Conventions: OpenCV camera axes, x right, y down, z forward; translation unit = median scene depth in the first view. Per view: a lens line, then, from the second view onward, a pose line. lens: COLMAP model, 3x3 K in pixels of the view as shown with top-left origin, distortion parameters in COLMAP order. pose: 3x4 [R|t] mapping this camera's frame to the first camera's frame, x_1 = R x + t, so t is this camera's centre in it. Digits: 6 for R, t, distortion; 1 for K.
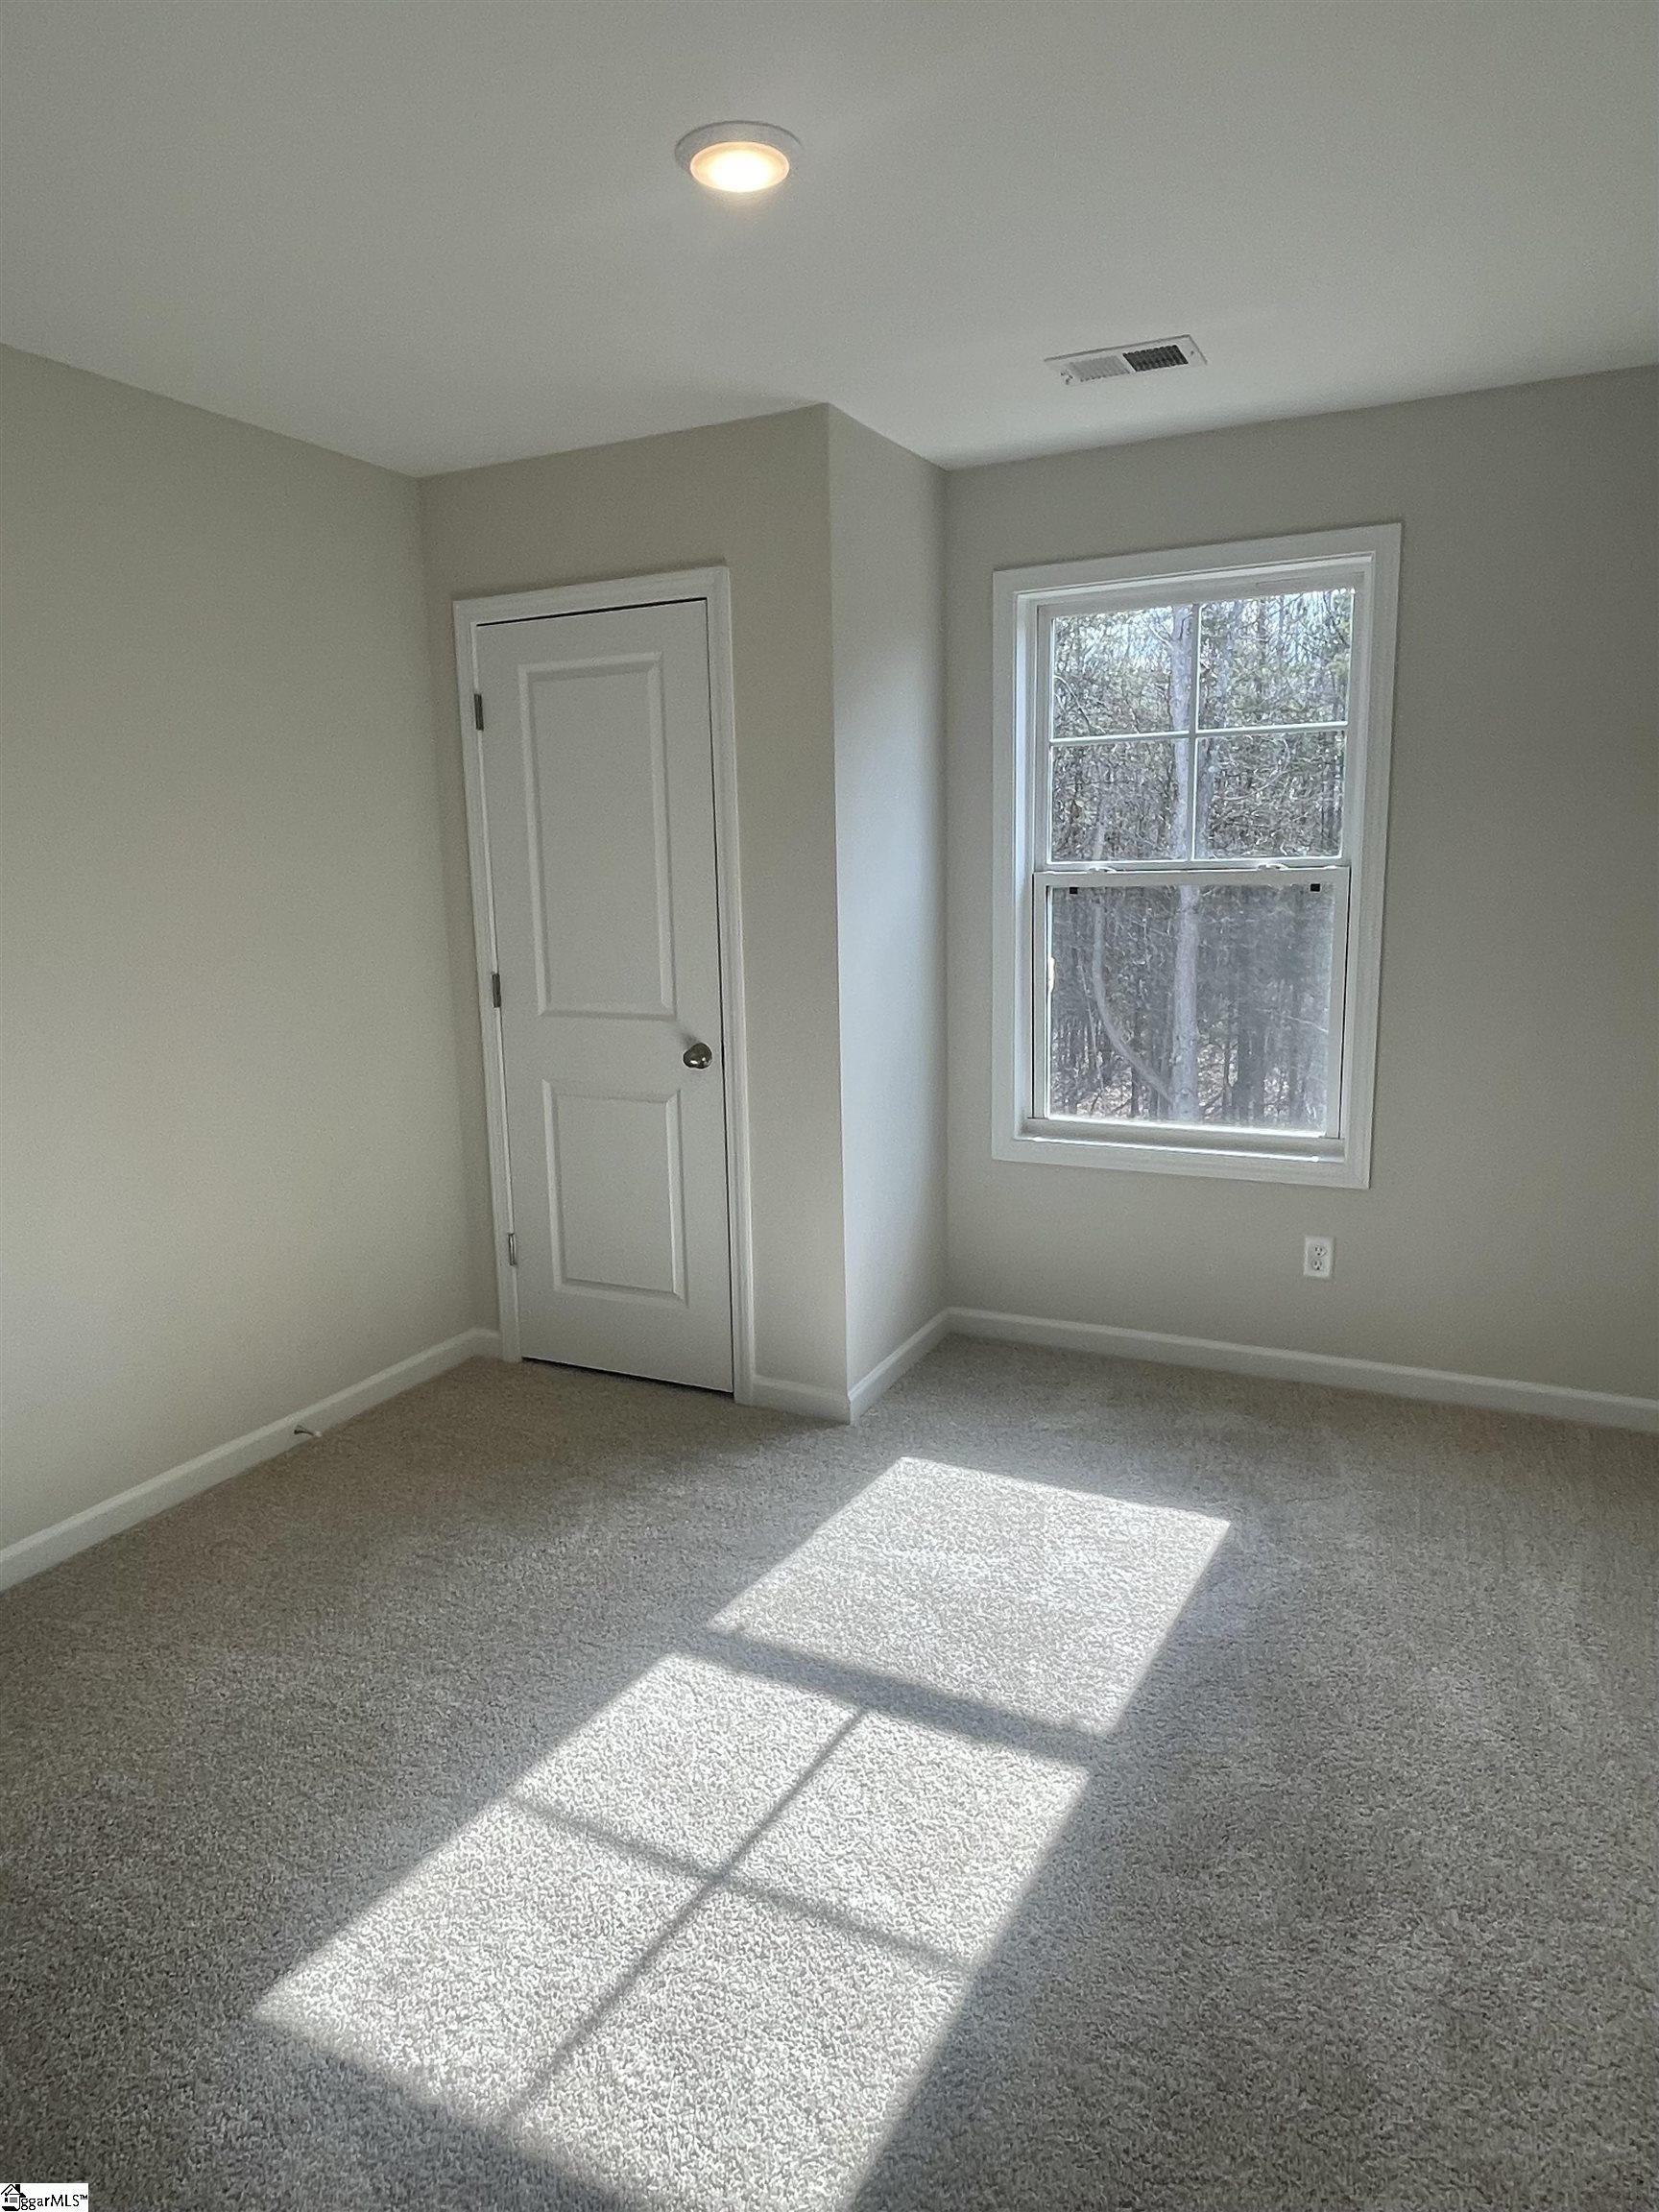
lens RADIAL K [[1369.6, 0, 829.5], [0, 1369.6, 1106.0], [0, 0, 1]] dist [0.000859, -0.000965]
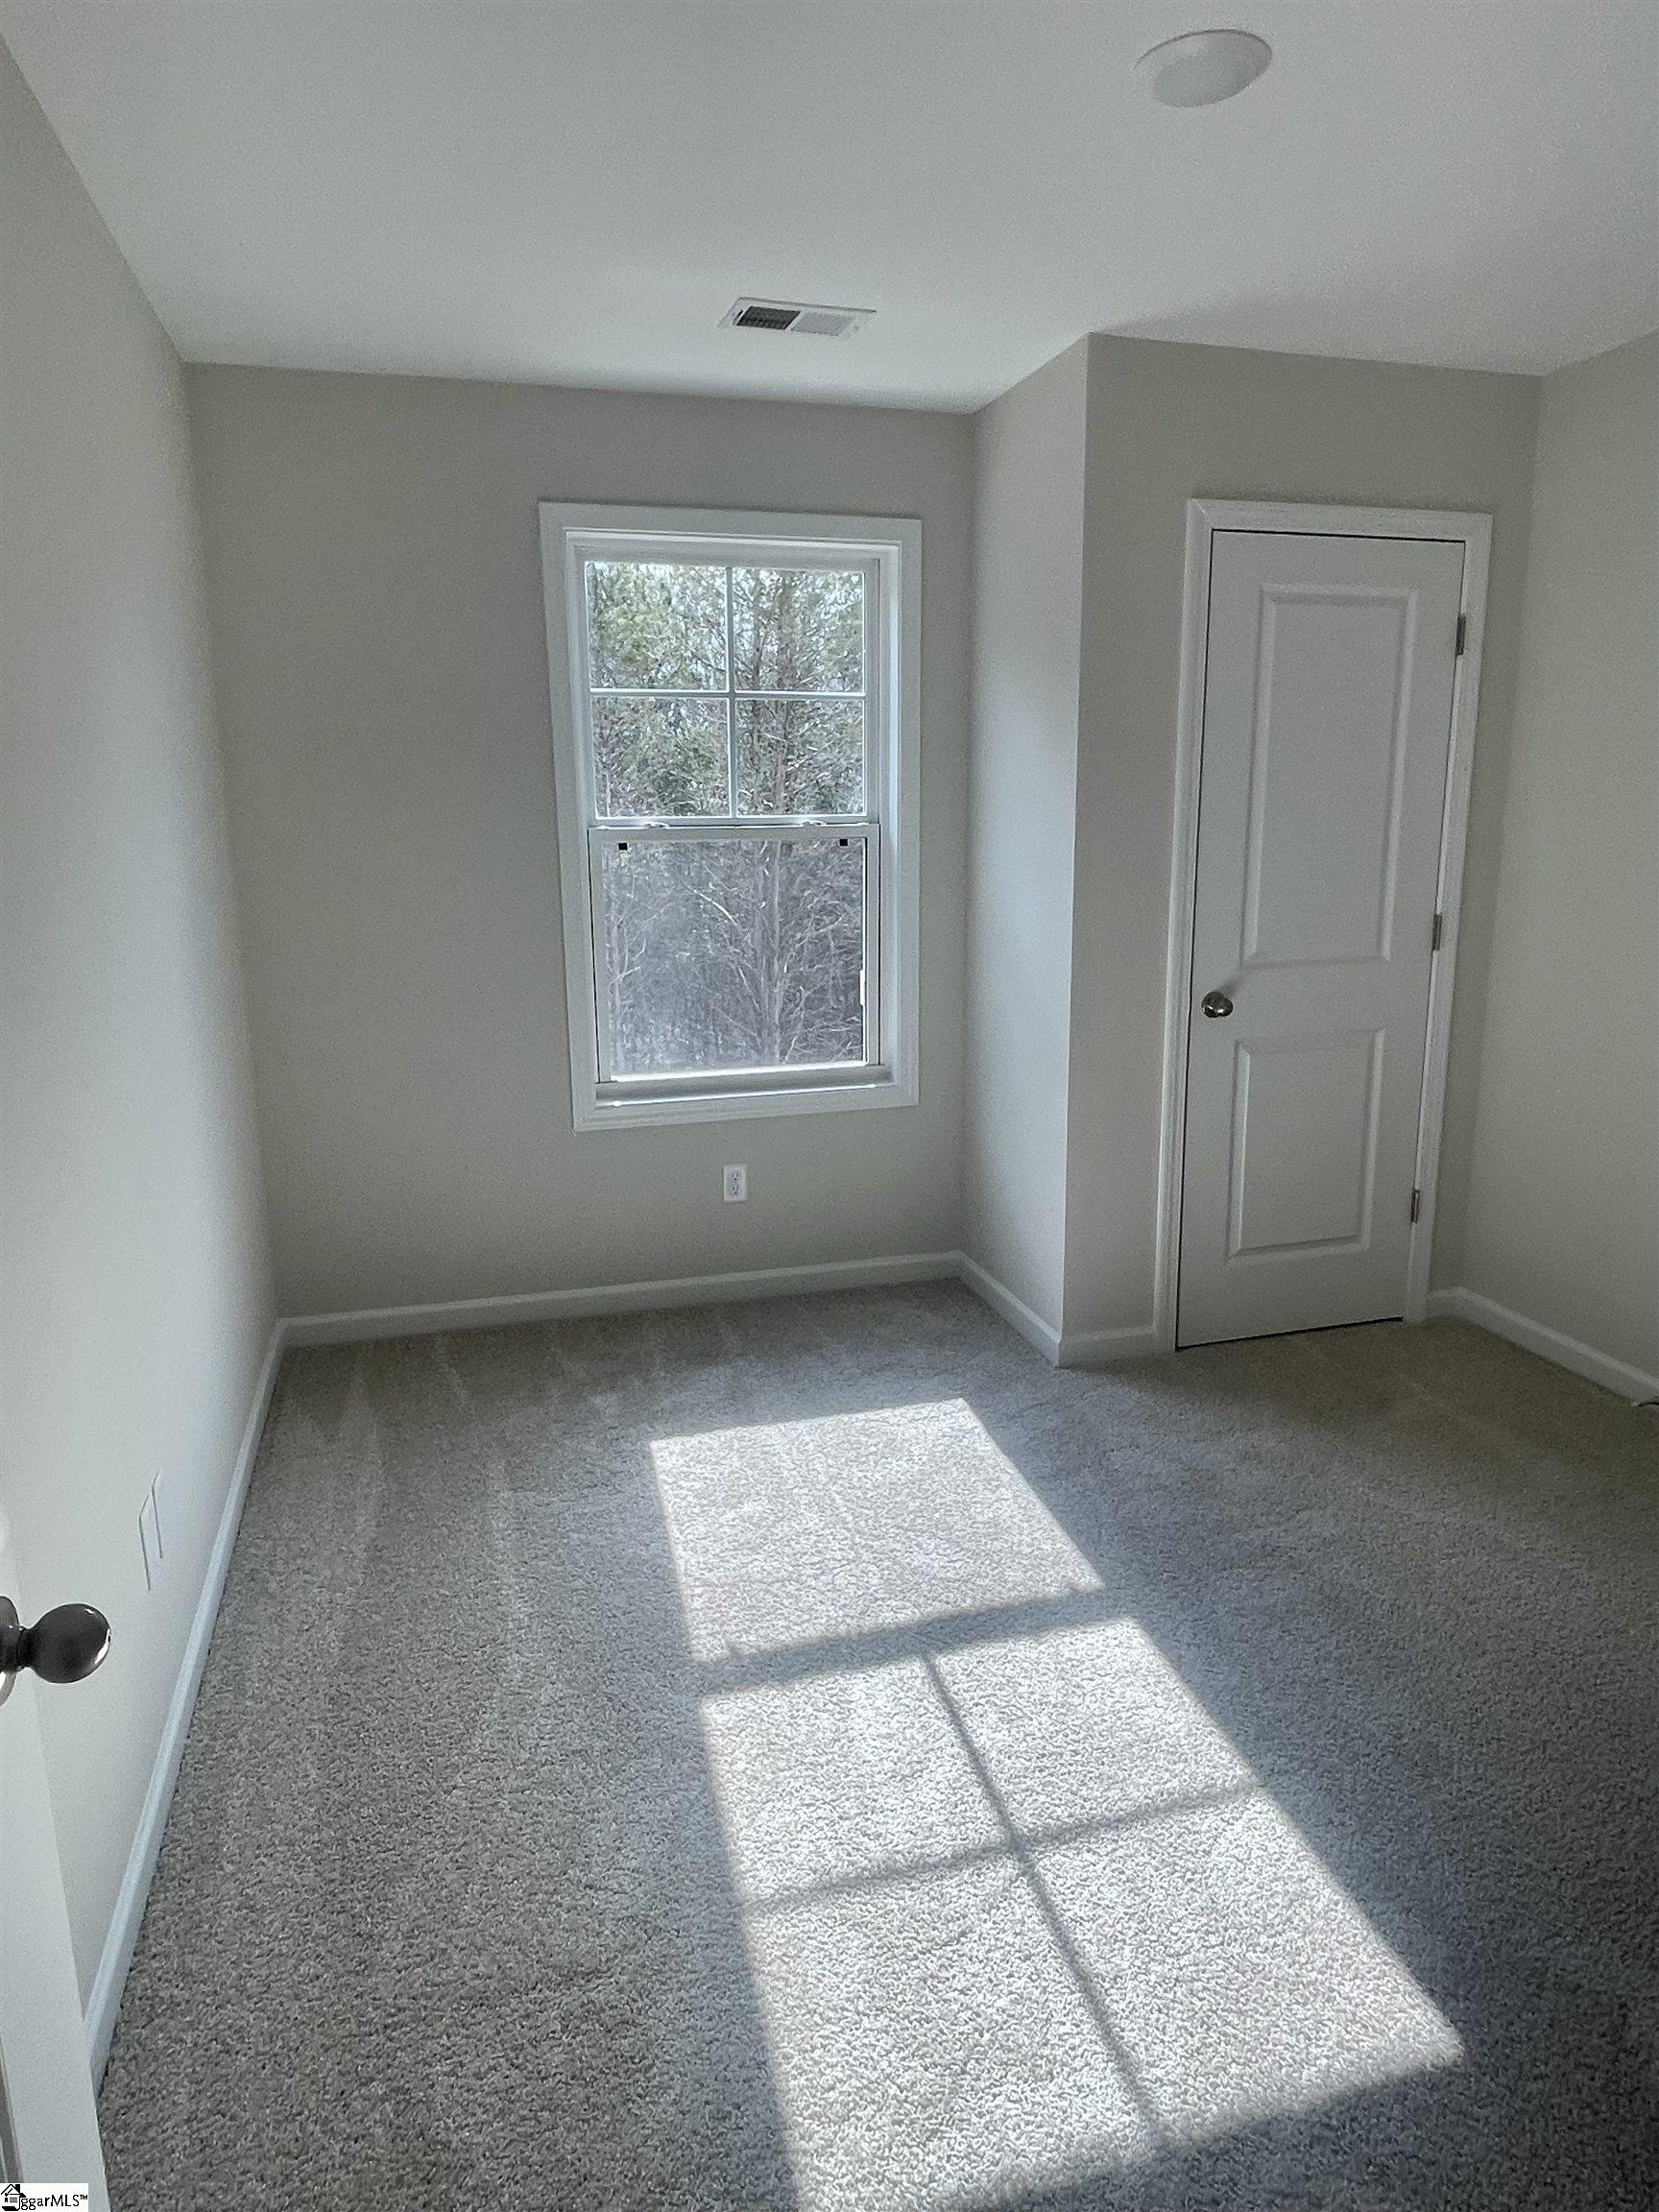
lens RADIAL K [[1334.8, 0, 831.3], [0, 1334.8, 1147.1], [0, 0, 1]] dist [-0.030799, 0.000919]
pose [[0.731852, -0.155145, 0.663568, -0.428866], [0.115110, 0.987892, 0.104017, -0.030804], [-0.671671, 0.000258, 0.740850, 0.219673]]
